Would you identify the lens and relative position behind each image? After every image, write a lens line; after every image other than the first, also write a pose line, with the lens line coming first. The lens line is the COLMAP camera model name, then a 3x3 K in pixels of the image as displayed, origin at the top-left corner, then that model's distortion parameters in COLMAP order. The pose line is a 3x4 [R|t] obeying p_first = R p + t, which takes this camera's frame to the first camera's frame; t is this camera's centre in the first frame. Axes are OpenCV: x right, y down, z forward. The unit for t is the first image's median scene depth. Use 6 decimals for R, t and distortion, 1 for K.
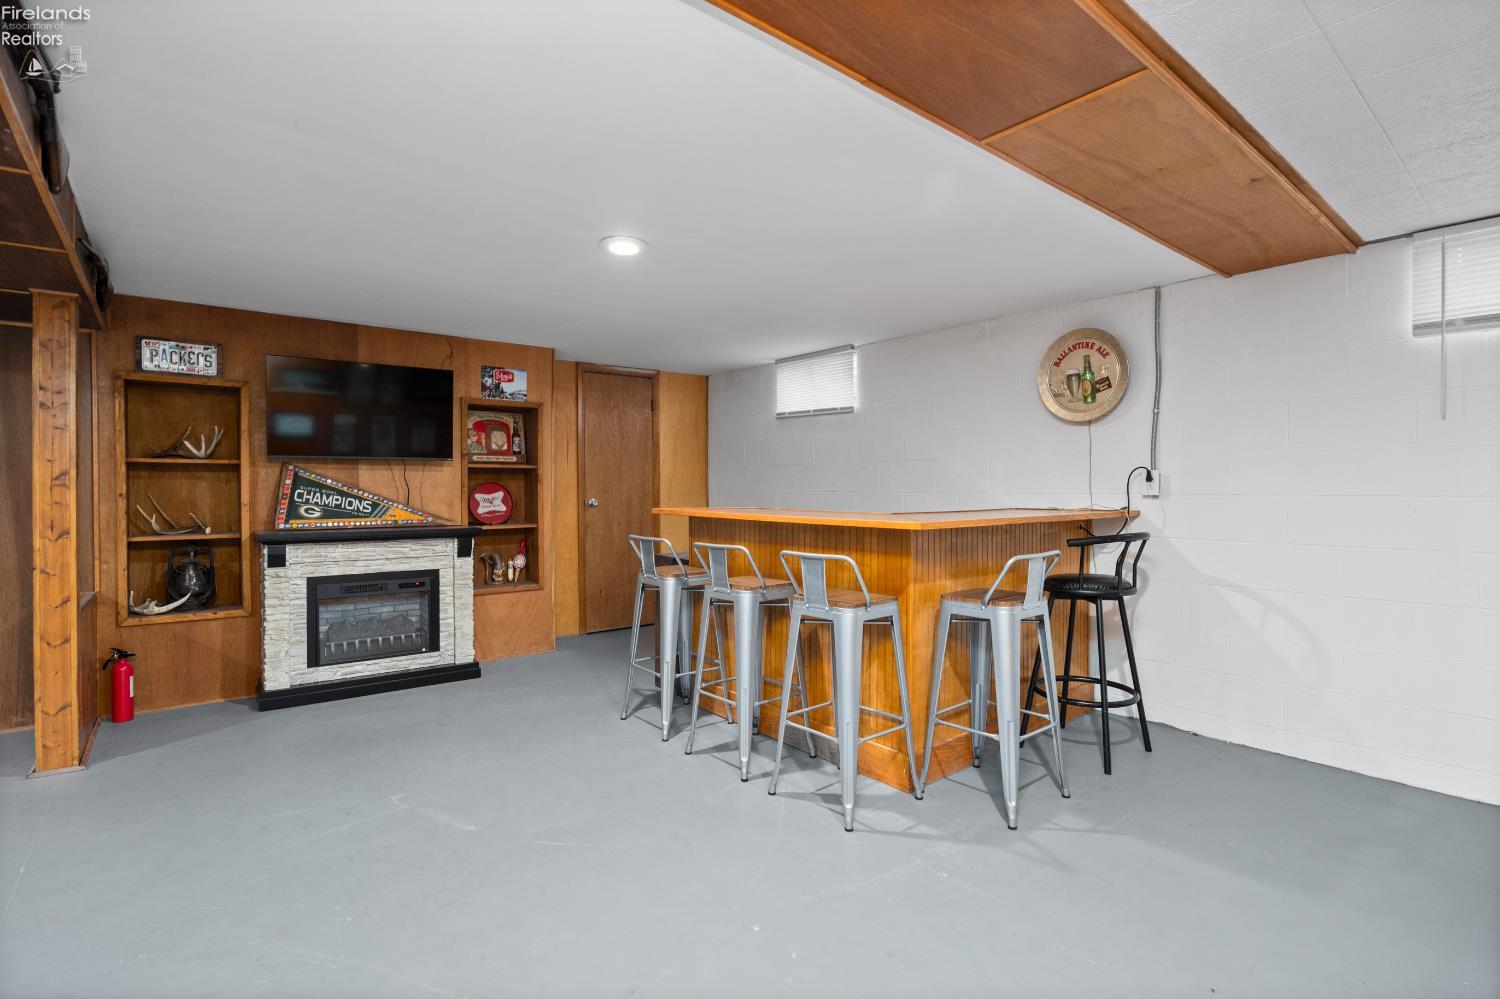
lens RADIAL K [[715.4, 0, 753.0], [0, 715.4, 494.6], [0, 0, 1]] dist [-0.018836, -0.000110]
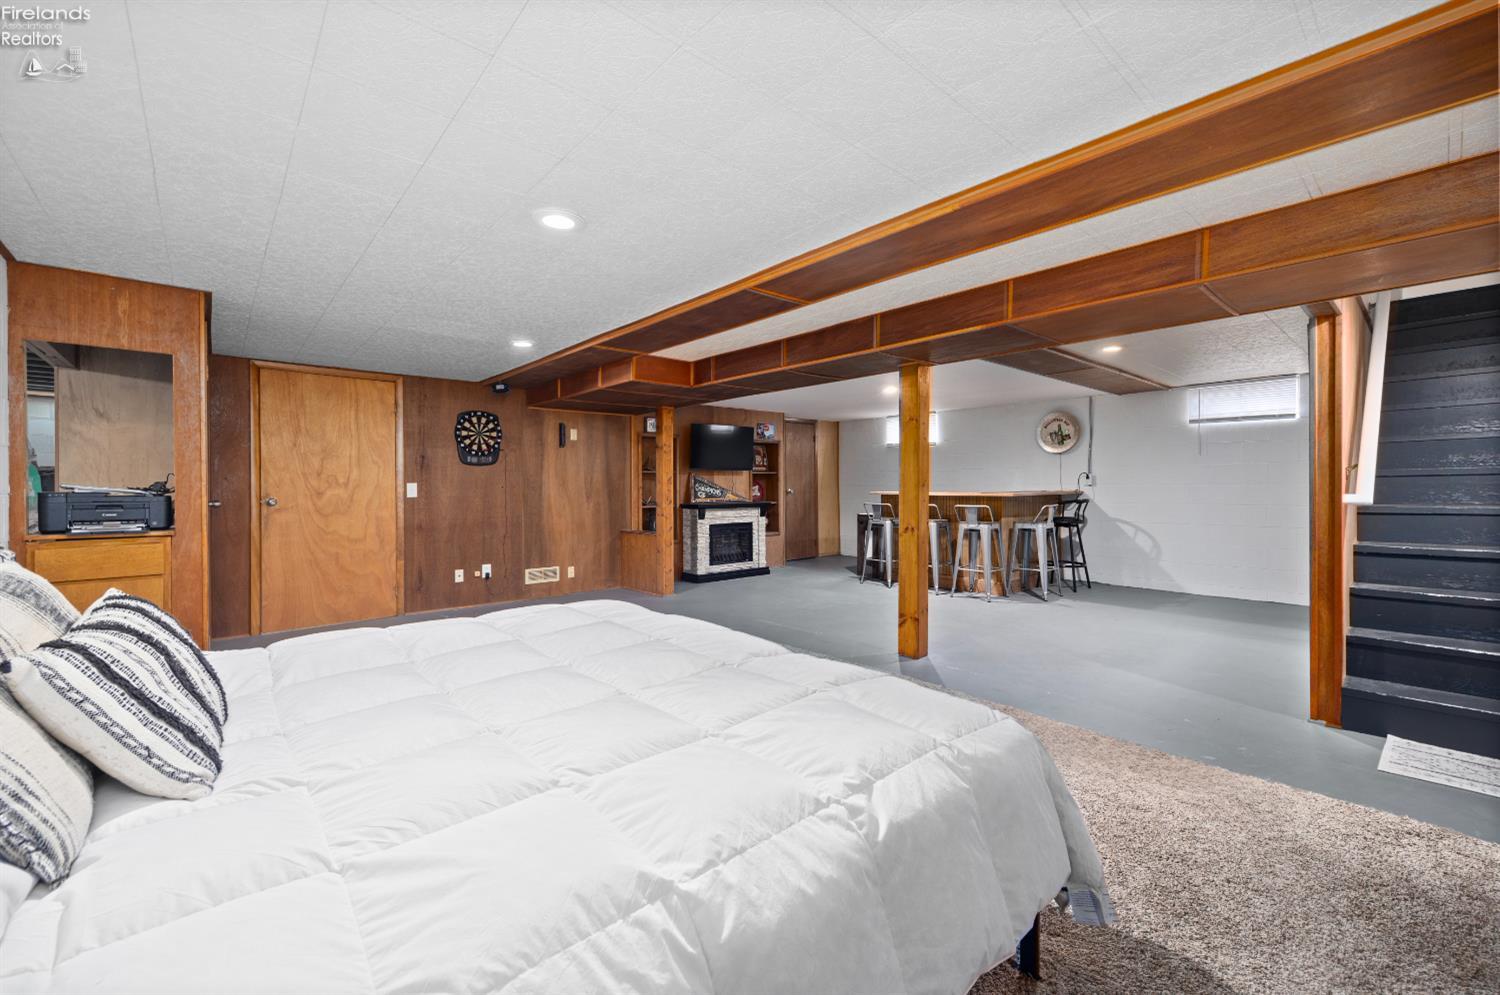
lens RADIAL K [[602.0, 0, 745.9], [0, 602.0, 486.4], [0, 0, 1]] dist [0.000508, 0.000113]
pose [[0.999624, -0.006145, 0.026731, -0.578836], [0.006291, 0.999966, -0.005396, 0.009697], [-0.026696, 0.005562, 0.999628, -0.889468]]
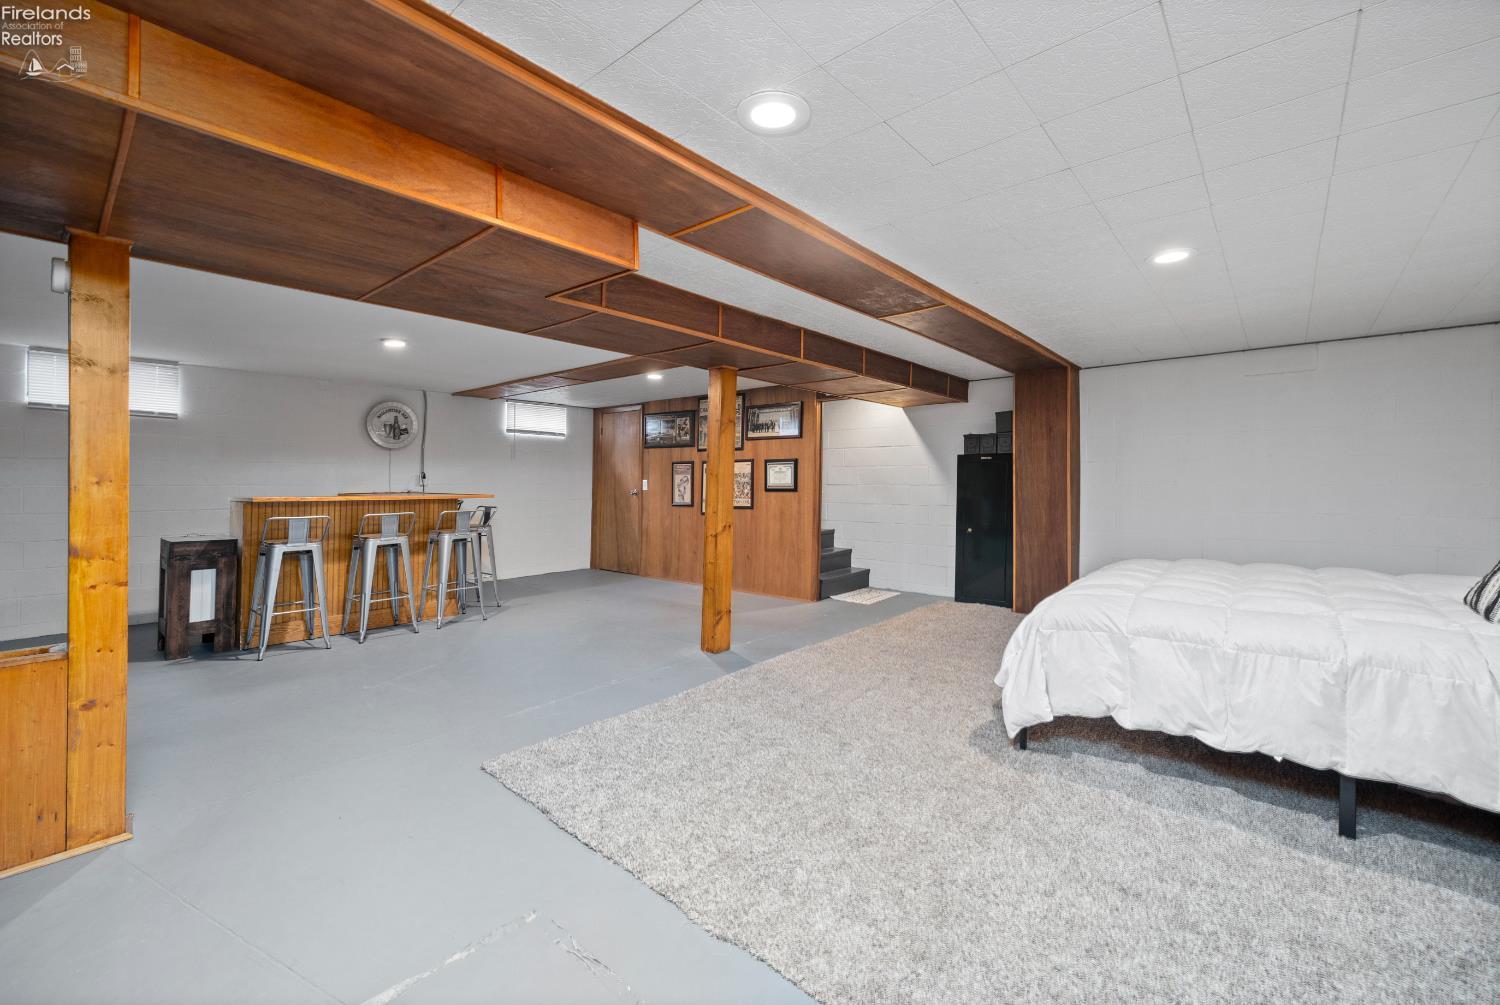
lens RADIAL K [[602.0, 0, 745.9], [0, 602.0, 491.4], [0, 0, 1]] dist [0.000508, 0.000113]
pose [[-0.171214, -0.012341, 0.985157, -1.370591], [0.012536, 0.999813, 0.014703, 0.009326], [-0.985154, 0.014867, -0.171027, 0.294191]]
